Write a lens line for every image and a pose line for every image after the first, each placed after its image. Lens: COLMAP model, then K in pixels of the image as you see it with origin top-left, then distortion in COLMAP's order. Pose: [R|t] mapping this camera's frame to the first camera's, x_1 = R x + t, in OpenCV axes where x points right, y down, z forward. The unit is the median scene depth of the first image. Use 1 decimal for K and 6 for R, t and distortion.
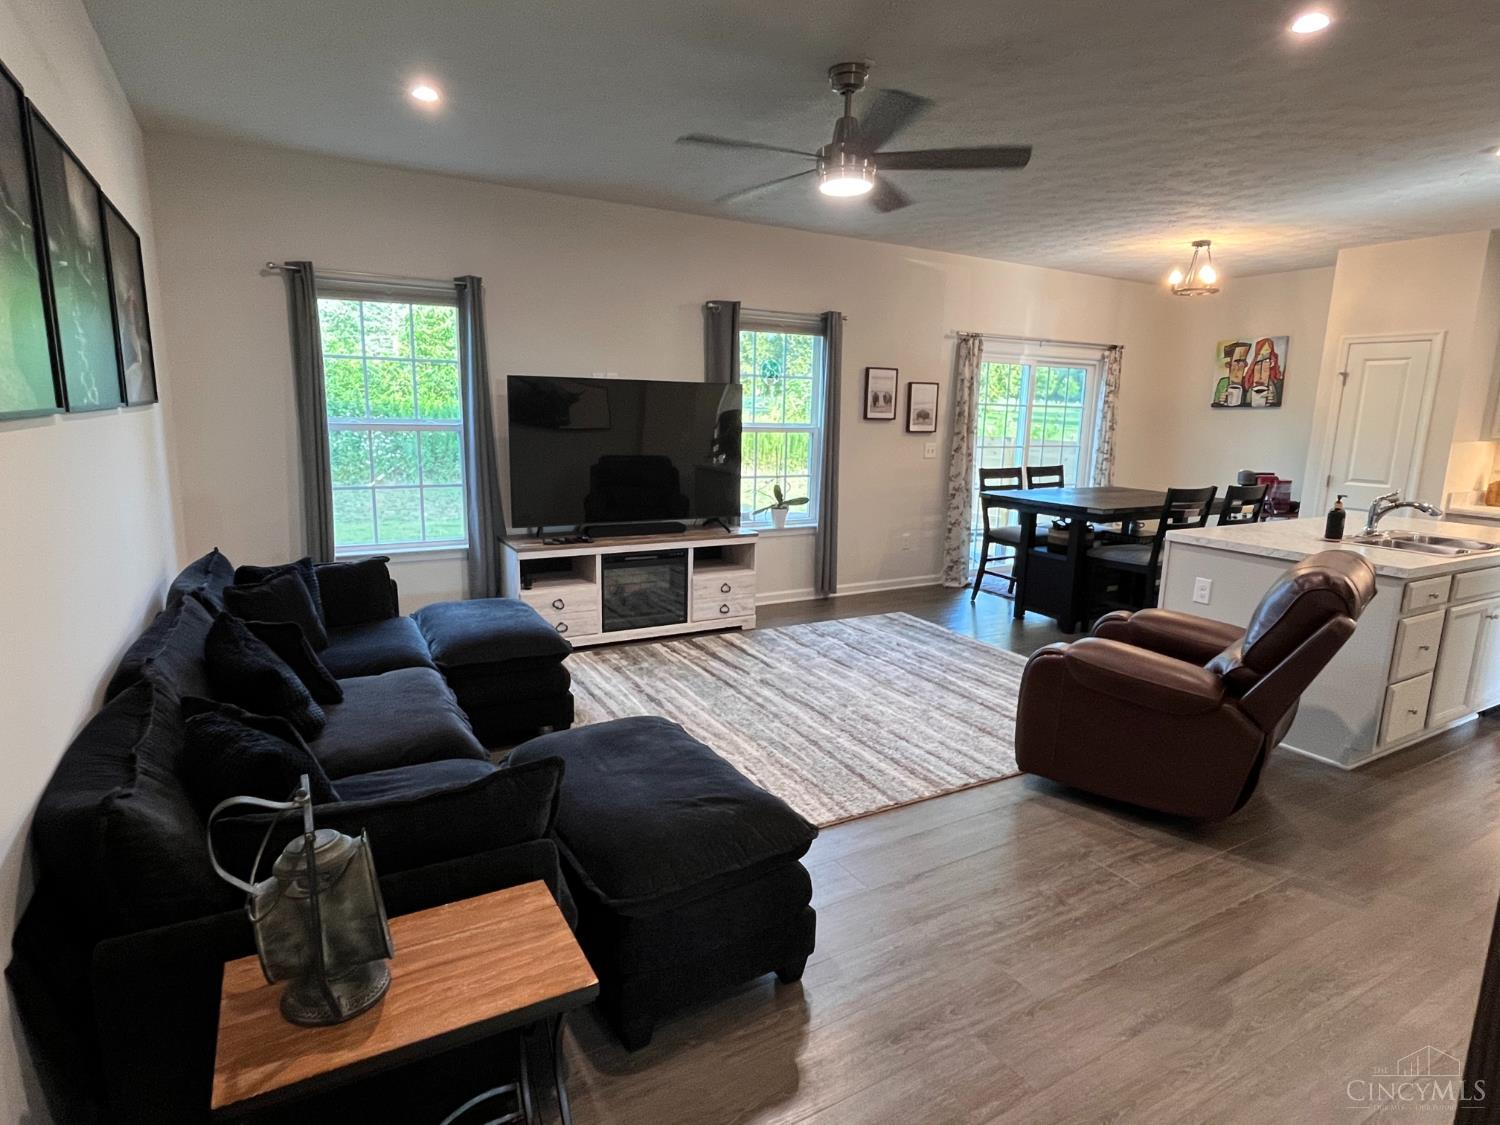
lens RADIAL K [[816.6, 0, 750.2], [0, 816.6, 564.9], [0, 0, 1]] dist [-0.000997, -0.000915]
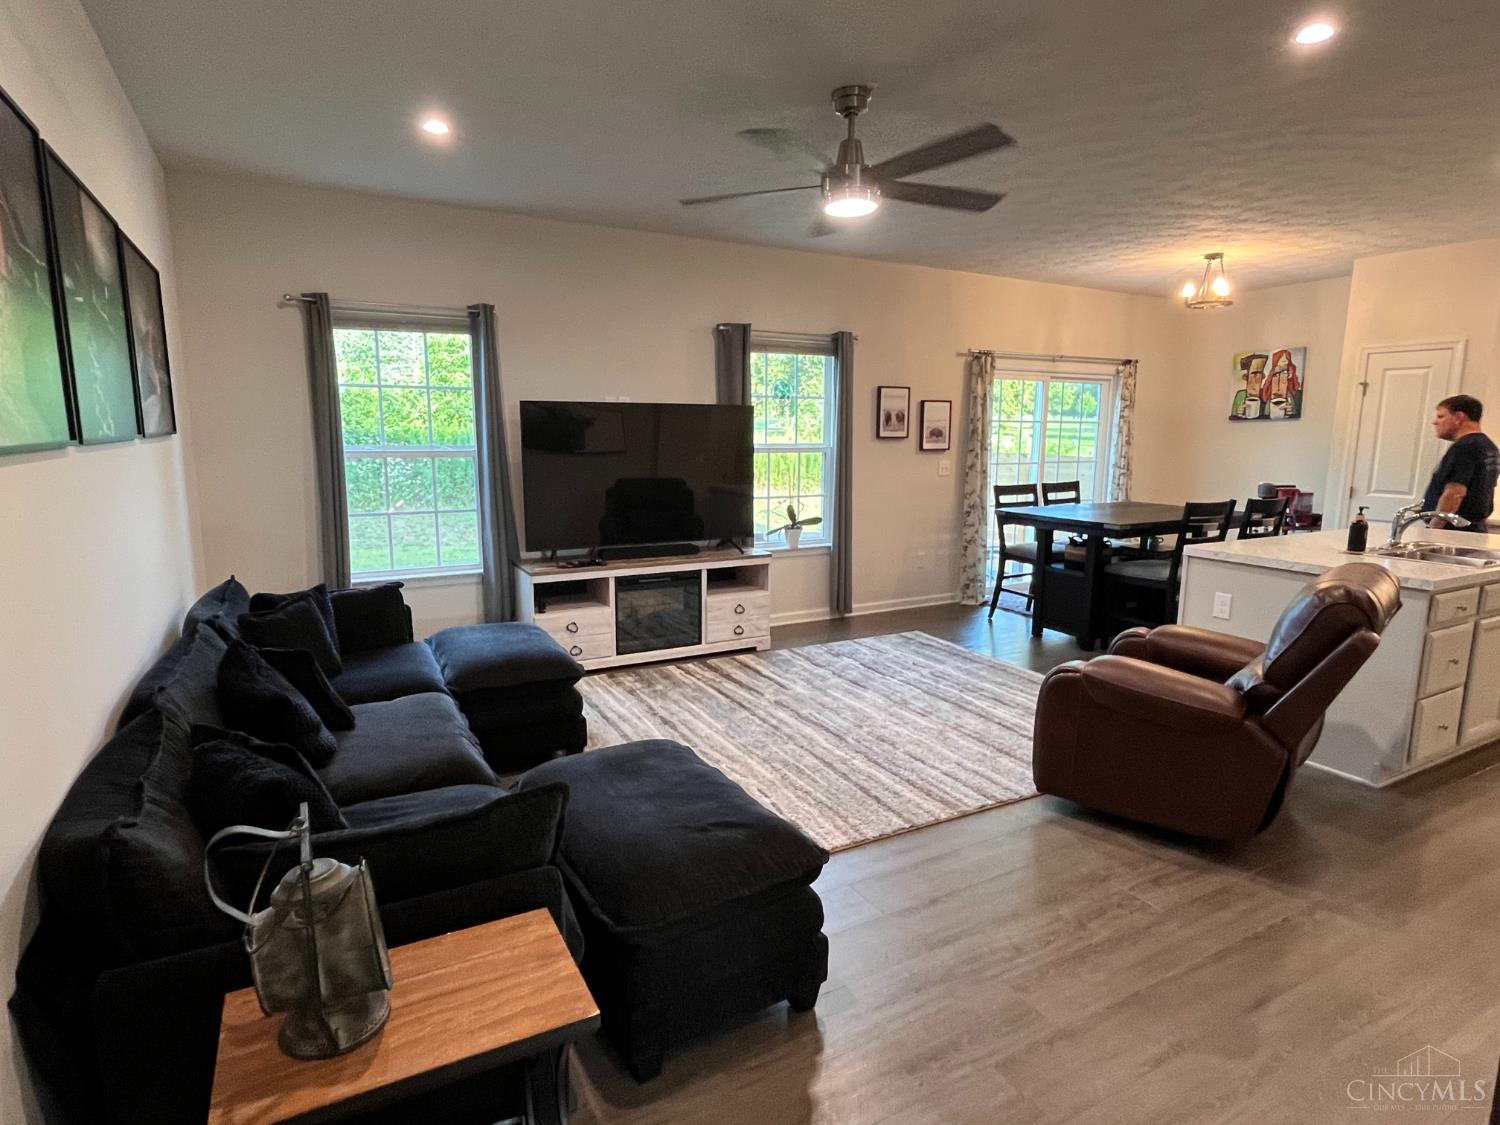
lens RADIAL K [[816.6, 0, 750.5], [0, 816.6, 567.1], [0, 0, 1]] dist [-0.000997, -0.000915]
pose [[0.999665, -0.013657, -0.022001, 0.005313], [0.013161, 0.999659, -0.022541, -0.000269], [0.022301, 0.022244, 0.999504, 0.002133]]
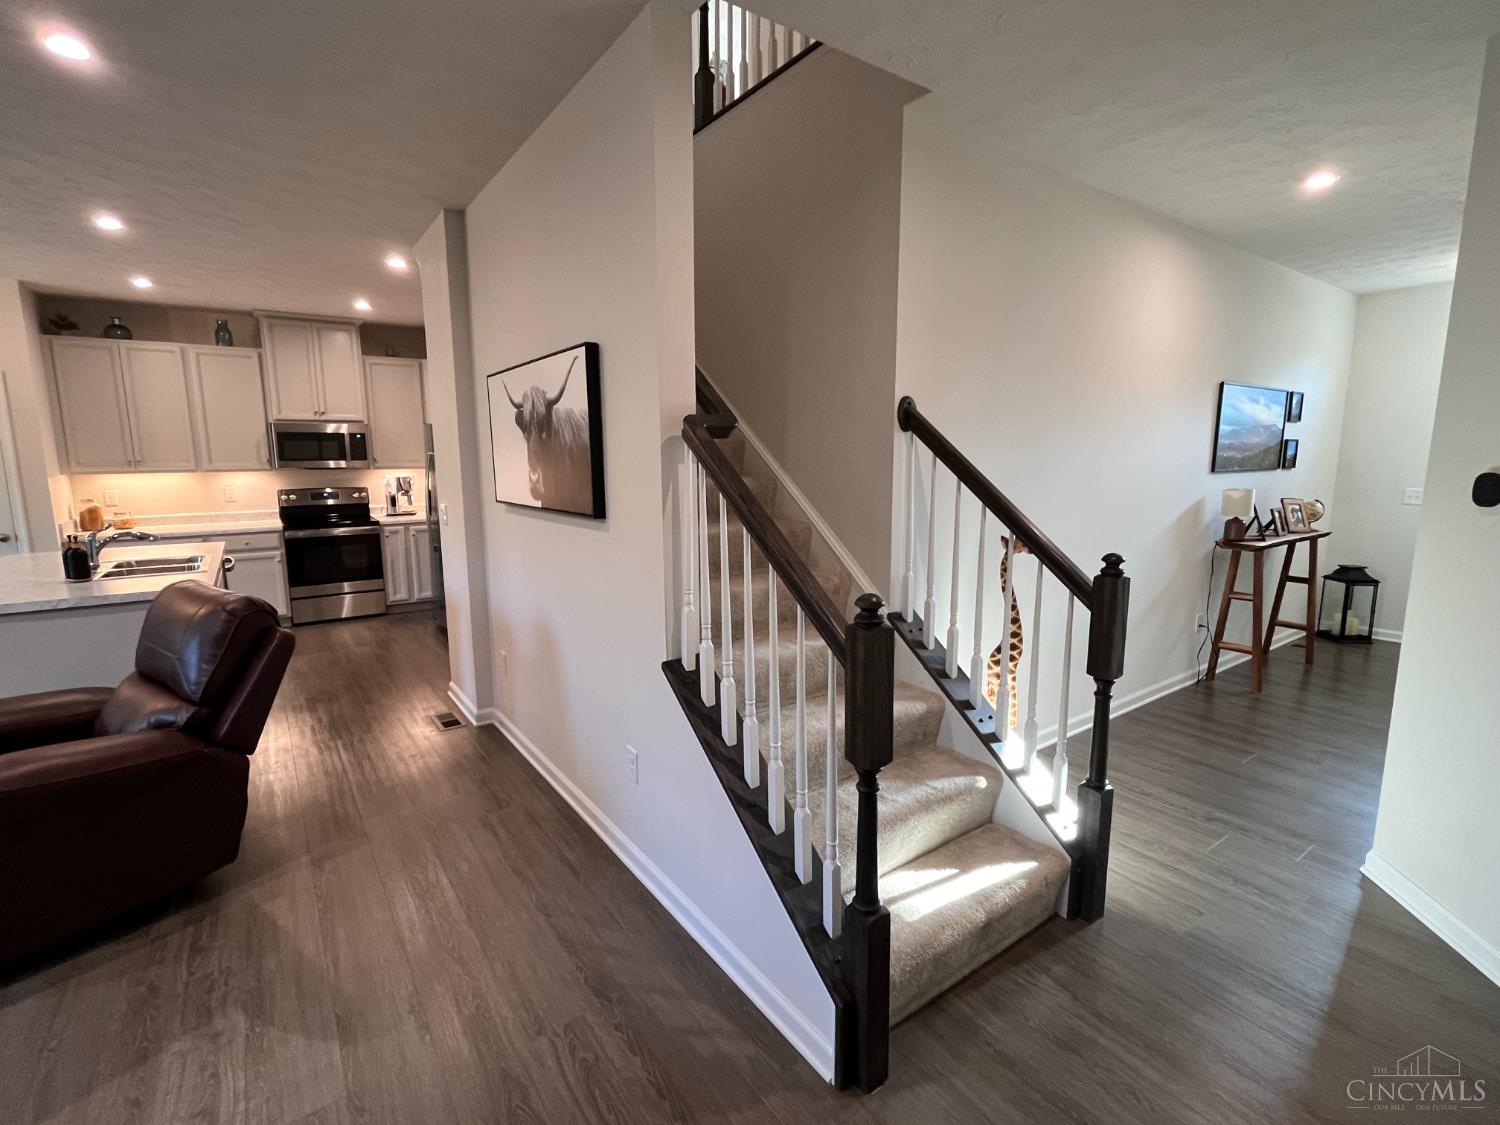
lens RADIAL K [[695.7, 0, 744.3], [0, 695.7, 561.1], [0, 0, 1]] dist [-0.004352, 0.001405]
pose [[-0.088467, -0.173913, 0.980779, -0.123523], [0.192953, 0.962997, 0.188165, -0.038491], [-0.977212, 0.205891, -0.051637, 0.173624]]
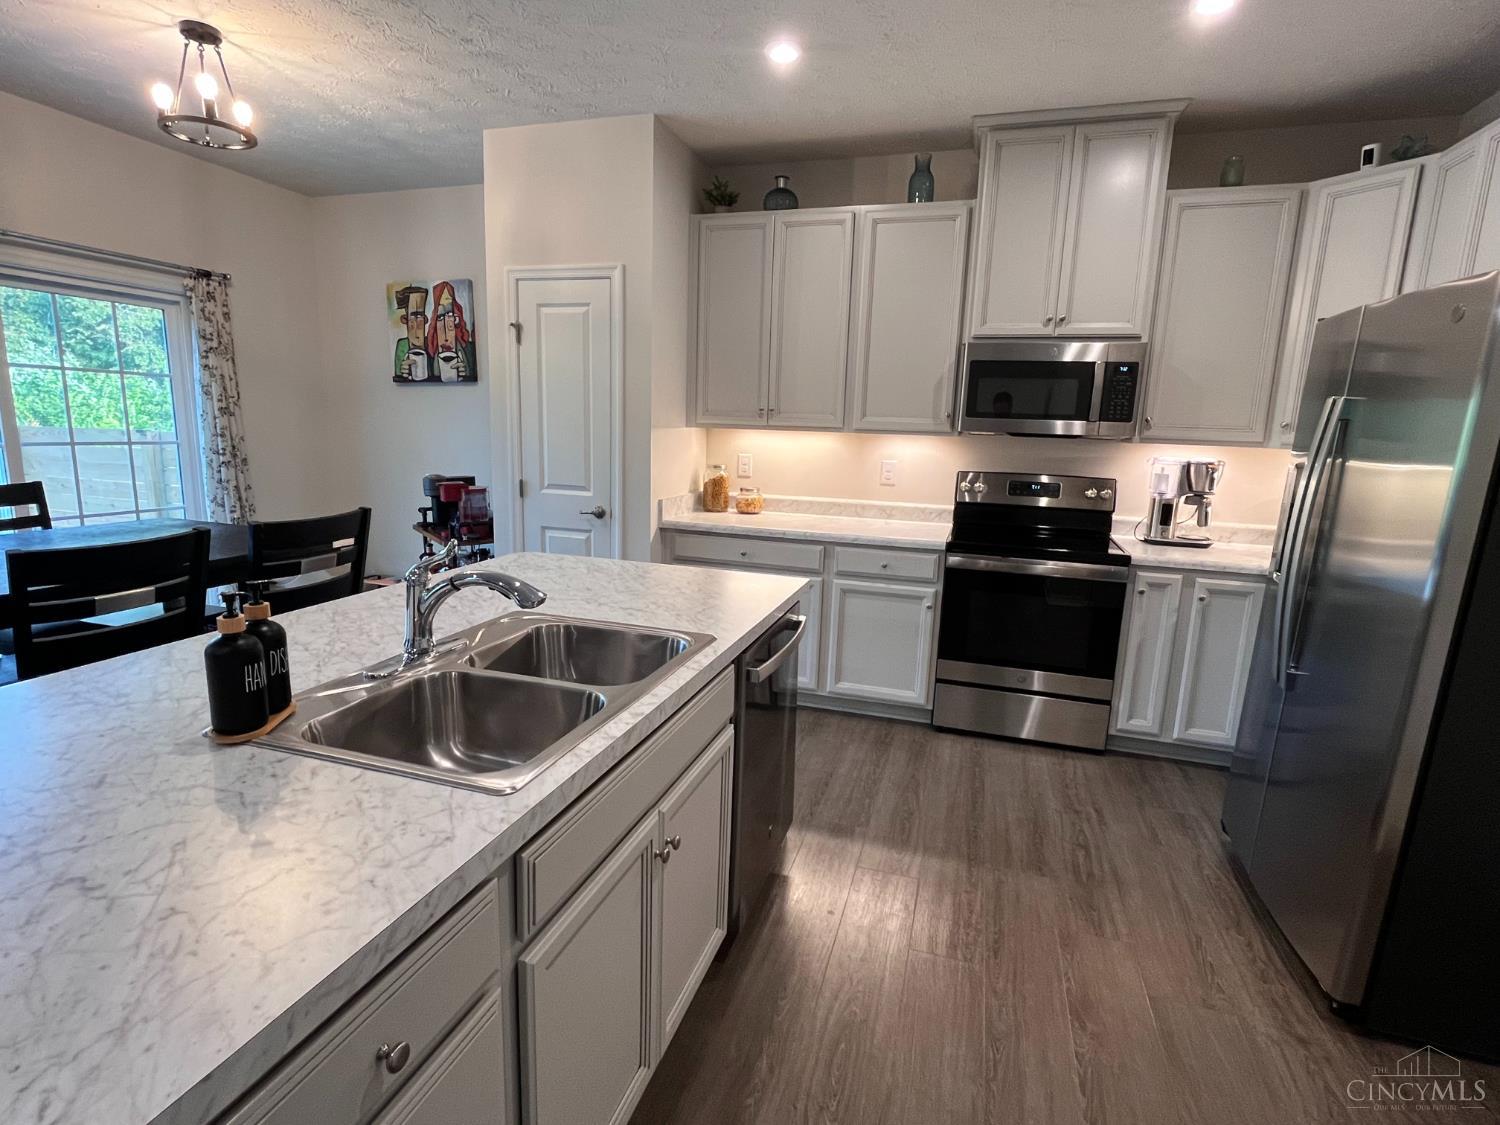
lens RADIAL K [[761.1, 0, 746.0], [0, 761.1, 564.9], [0, 0, 1]] dist [-0.004841, 0.001587]
pose [[0.743032, -0.121166, 0.658196, 0.461290], [0.111754, 0.992130, 0.056481, -0.059867], [-0.659860, 0.031589, 0.750725, 0.445224]]
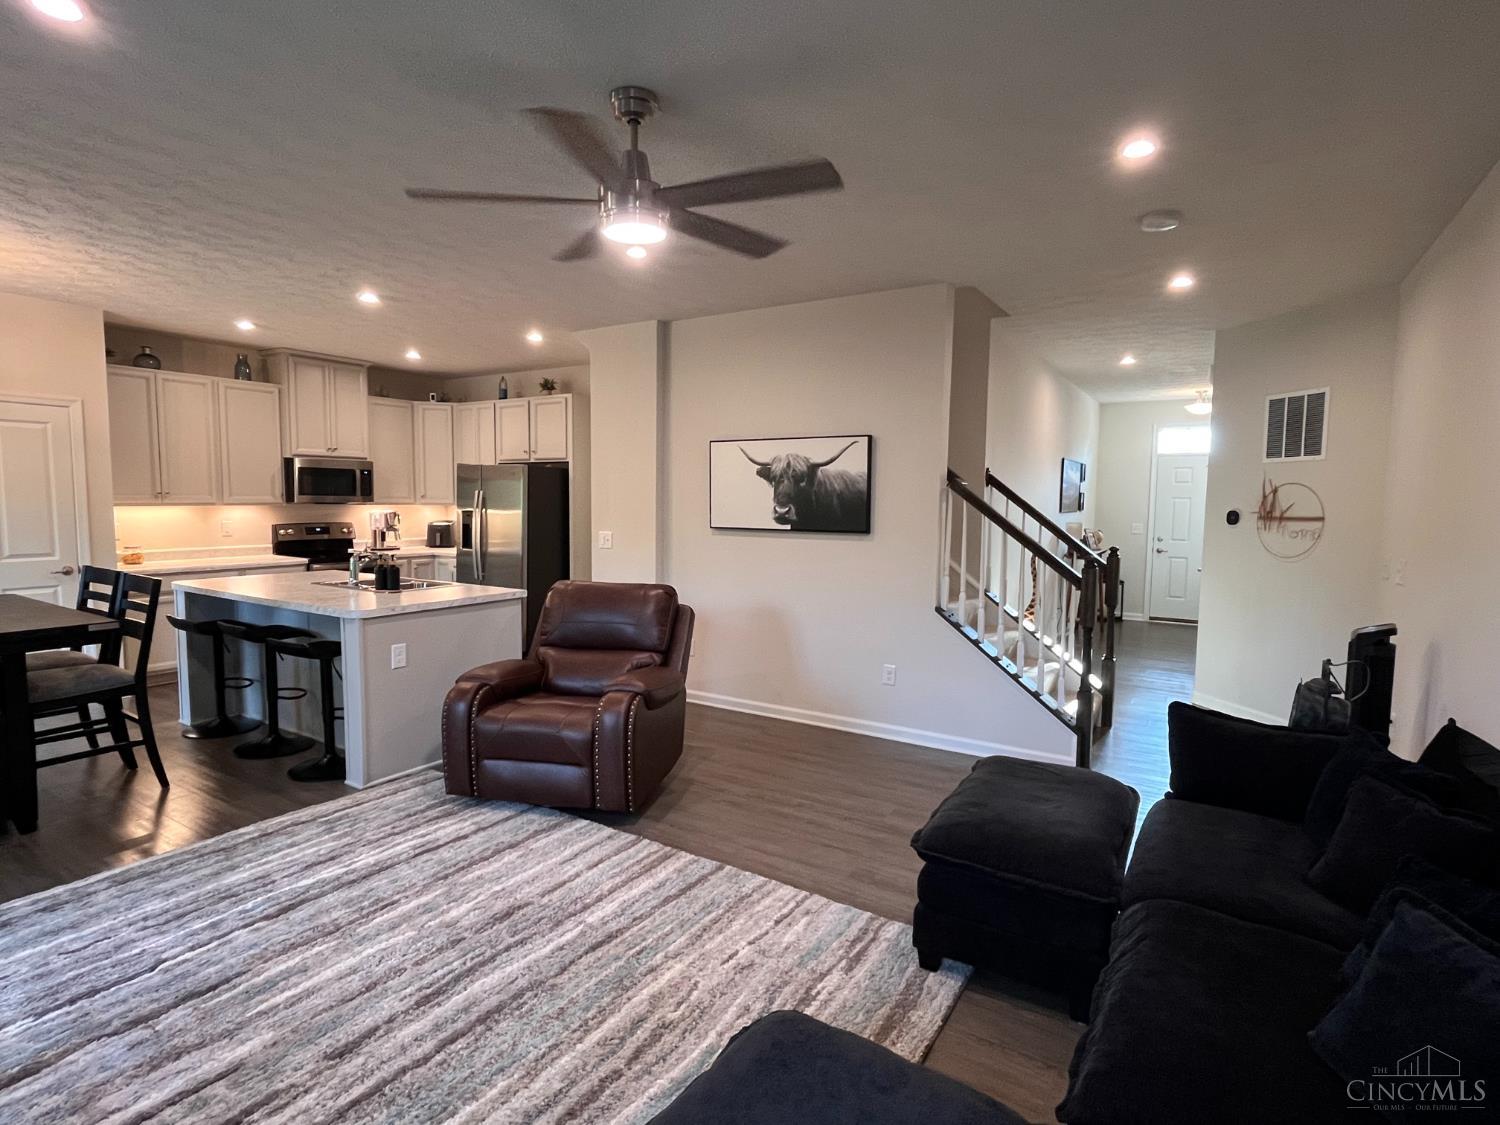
lens RADIAL K [[761.1, 0, 745.9], [0, 761.1, 560.2], [0, 0, 1]] dist [-0.004841, 0.001587]
pose [[-0.458596, -0.101330, 0.882849, -0.350374], [0.147795, 0.970944, 0.188214, -0.143920], [-0.876268, 0.216795, -0.430295, 0.699811]]
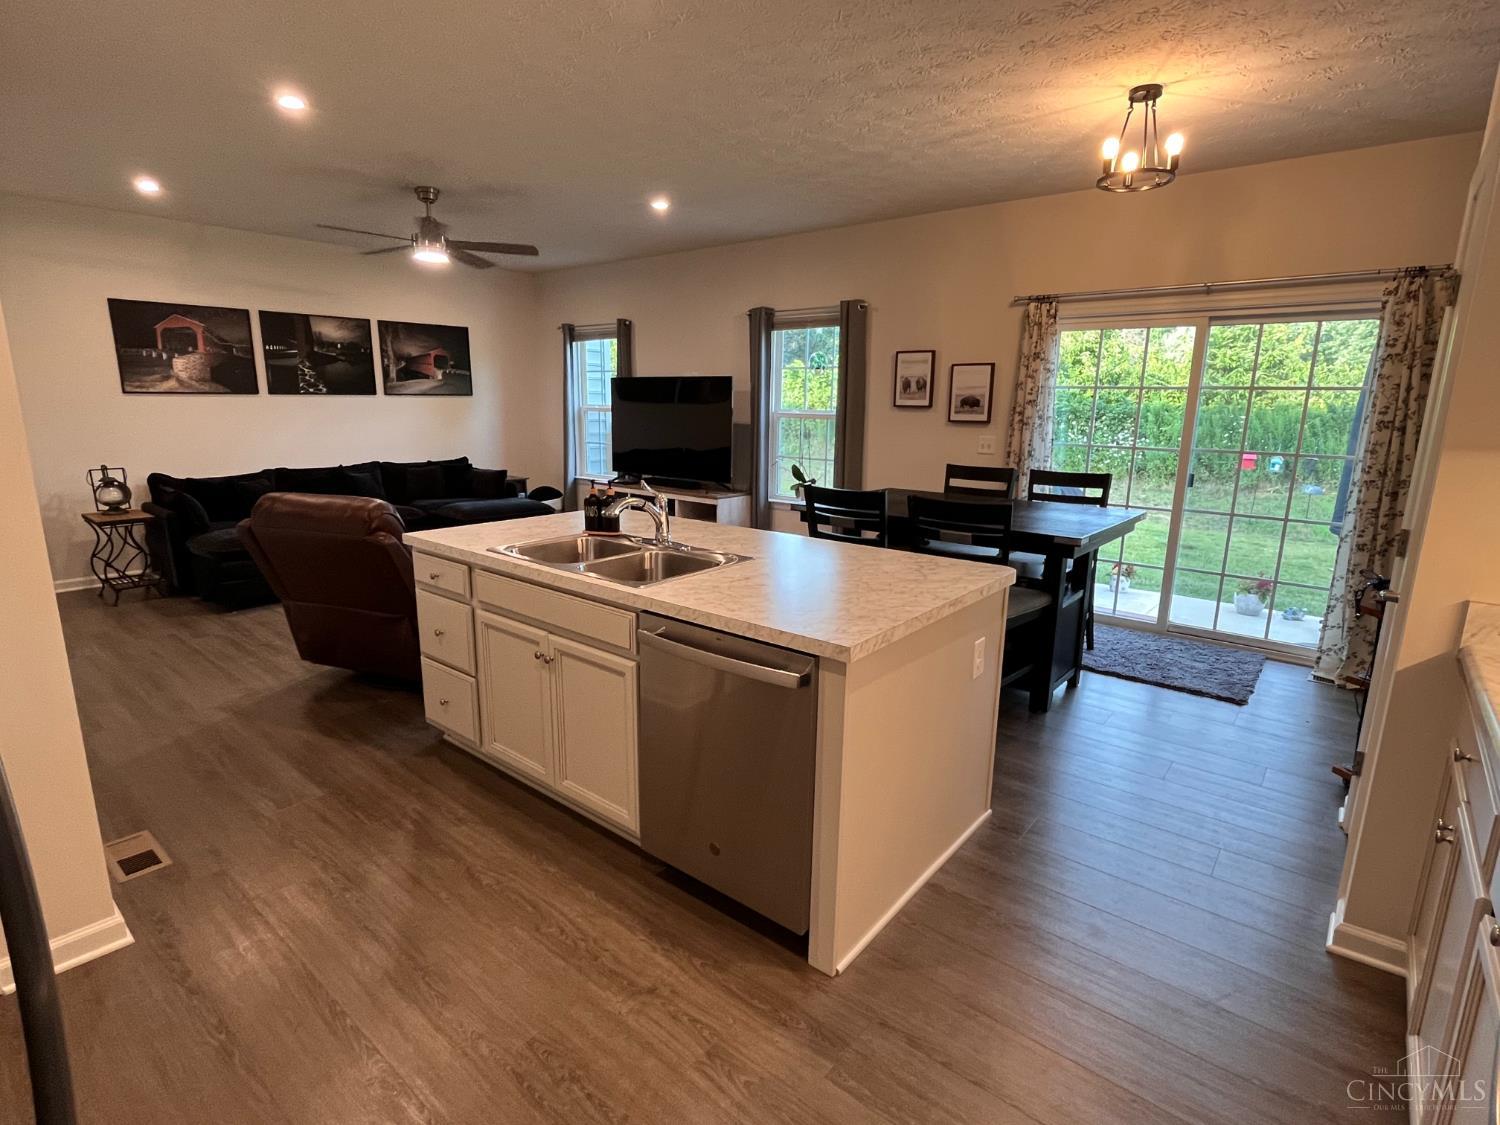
lens RADIAL K [[761.1, 0, 751.9], [0, 761.1, 560.9], [0, 0, 1]] dist [-0.004841, 0.001587]
pose [[0.346575, 0.176626, -0.921243, 1.026392], [-0.183781, 0.975864, 0.117959, -0.084661], [0.919843, 0.128425, 0.370670, 0.594592]]
